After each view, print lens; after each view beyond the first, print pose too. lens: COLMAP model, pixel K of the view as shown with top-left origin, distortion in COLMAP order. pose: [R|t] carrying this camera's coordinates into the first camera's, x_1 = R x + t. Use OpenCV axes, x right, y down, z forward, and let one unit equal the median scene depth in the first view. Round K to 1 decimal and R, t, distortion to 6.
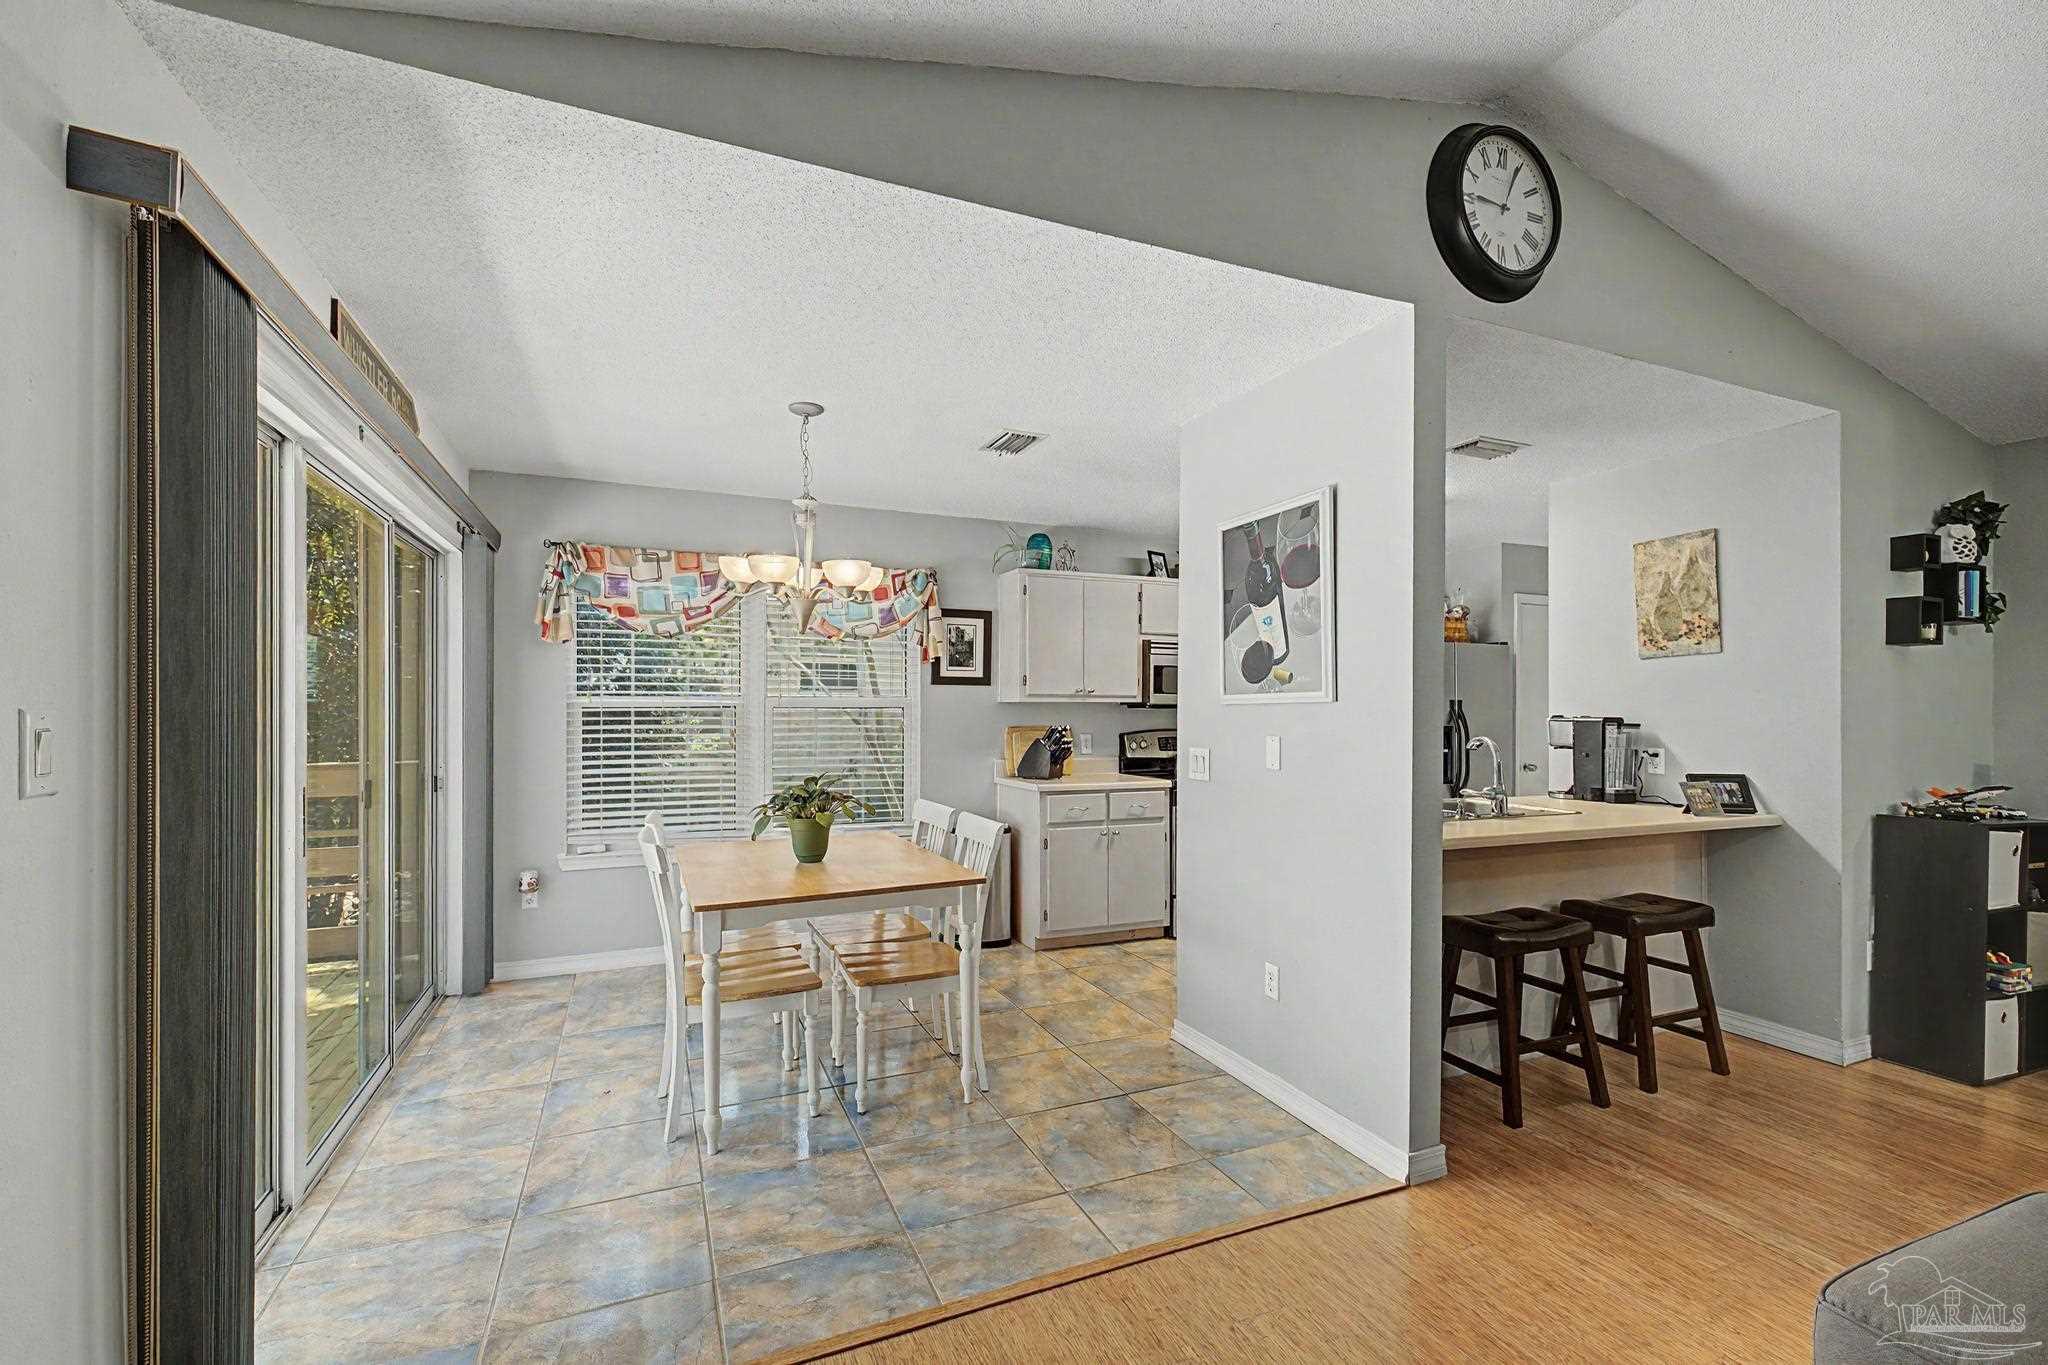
lens RADIAL K [[858.8, 0, 980.4], [0, 858.8, 690.4], [0, 0, 1]] dist [0.010551, -0.005067]
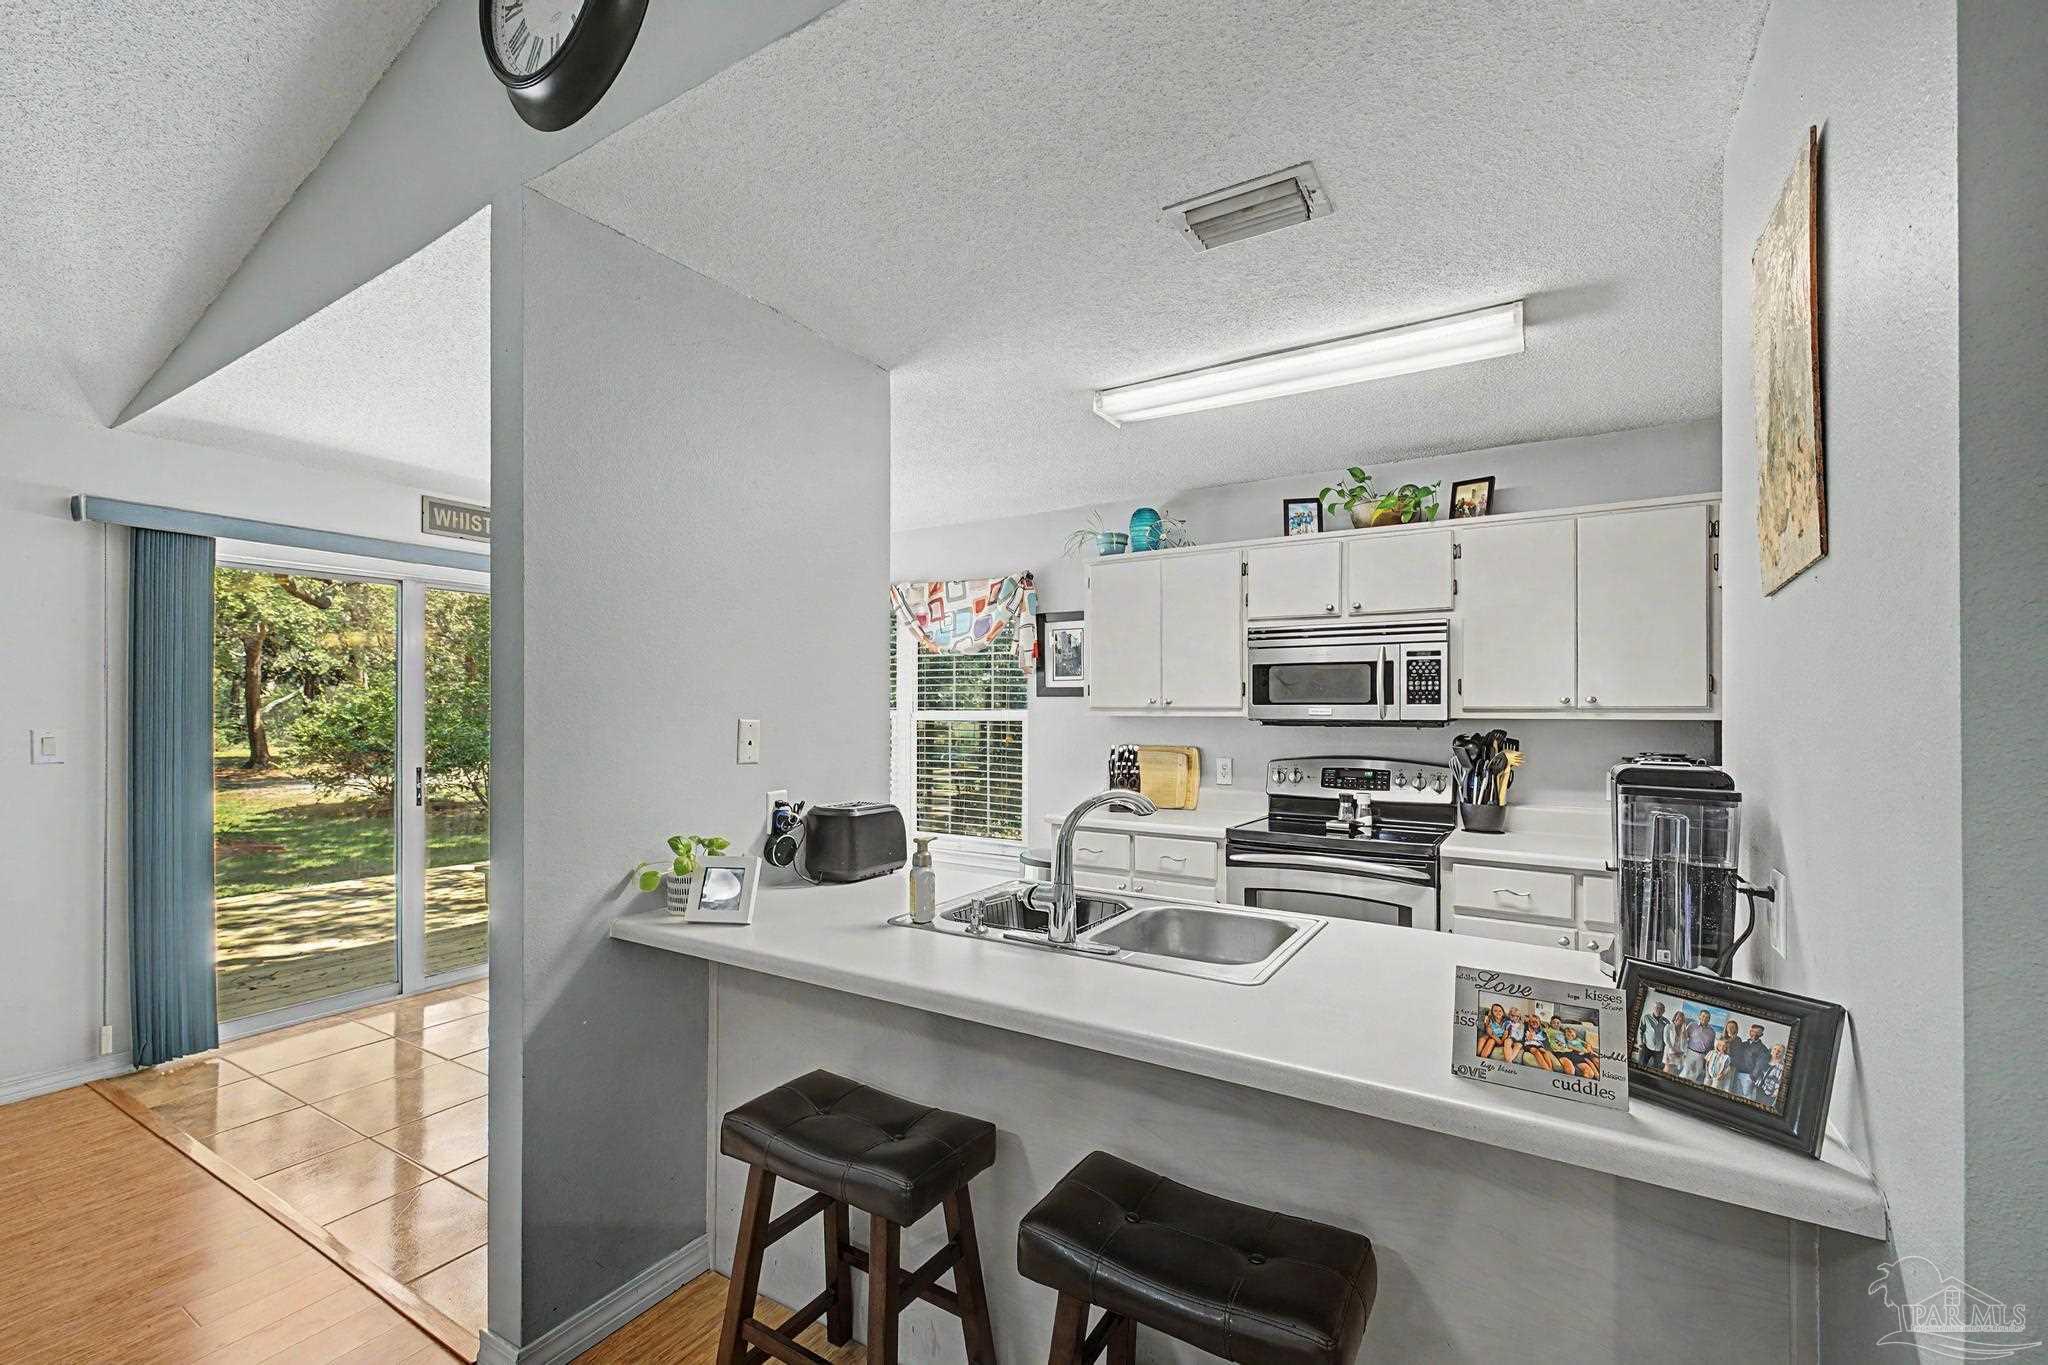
lens RADIAL K [[858.8, 0, 1015.3], [0, 858.8, 712.5], [0, 0, 1]] dist [0.010551, -0.005067]
pose [[0.611884, -0.002512, -0.790943, 0.670163], [0.016794, 0.999811, 0.009817, 0.000205], [0.790769, -0.019290, 0.611811, 0.430487]]
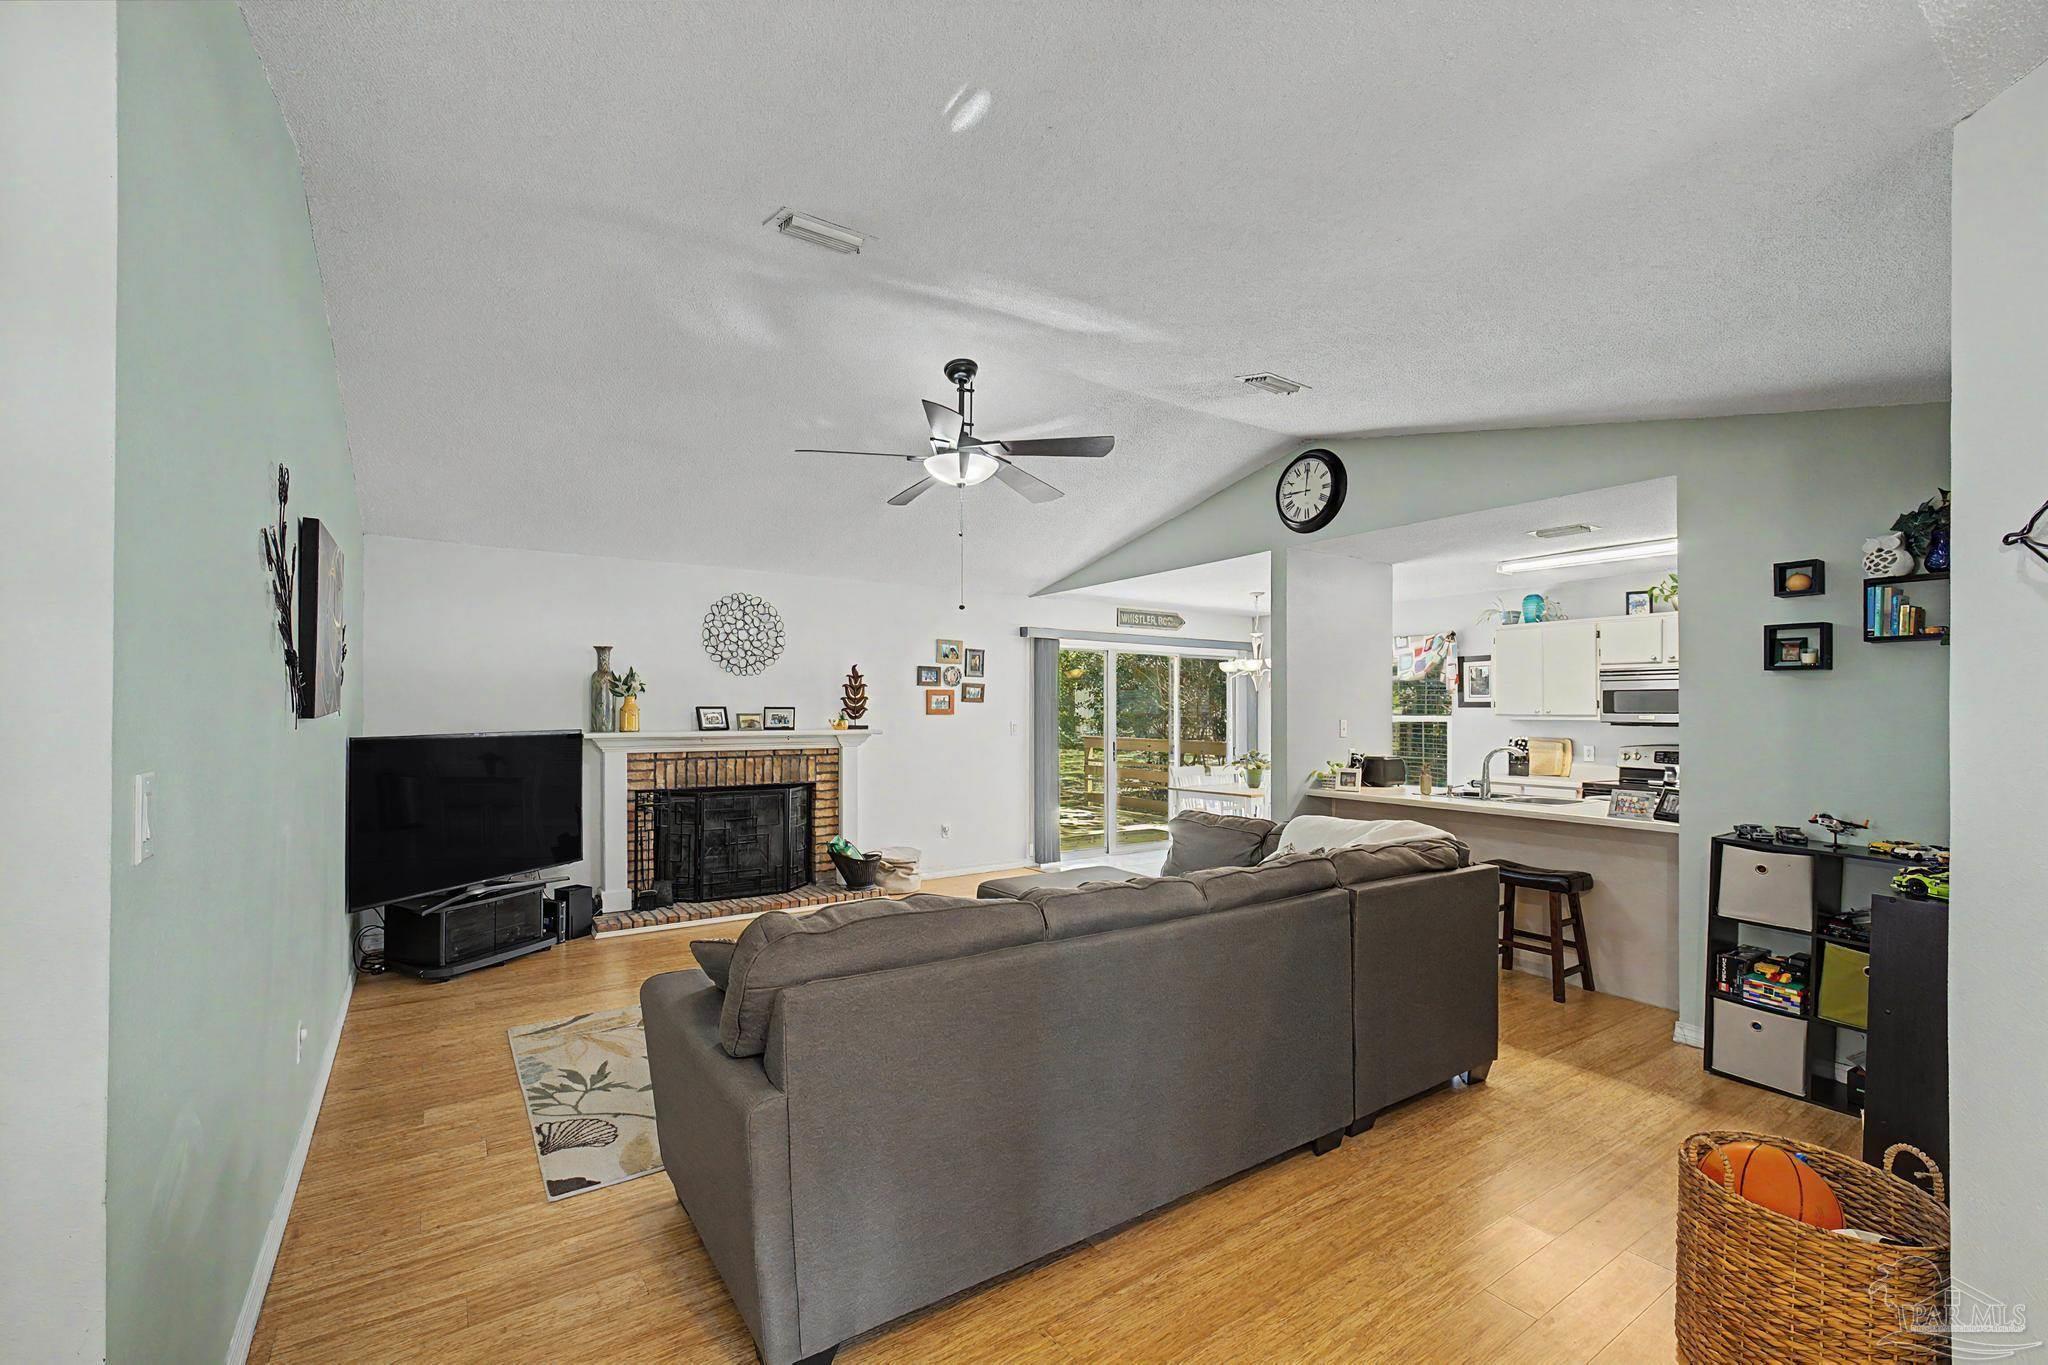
lens RADIAL K [[858.8, 0, 1020.4], [0, 858.8, 702.0], [0, 0, 1]] dist [0.010551, -0.005067]
pose [[0.237338, -0.015904, -0.971297, 1.254762], [0.015710, 0.999798, -0.012532, -0.009958], [0.971300, -0.012285, 0.237540, -0.105361]]
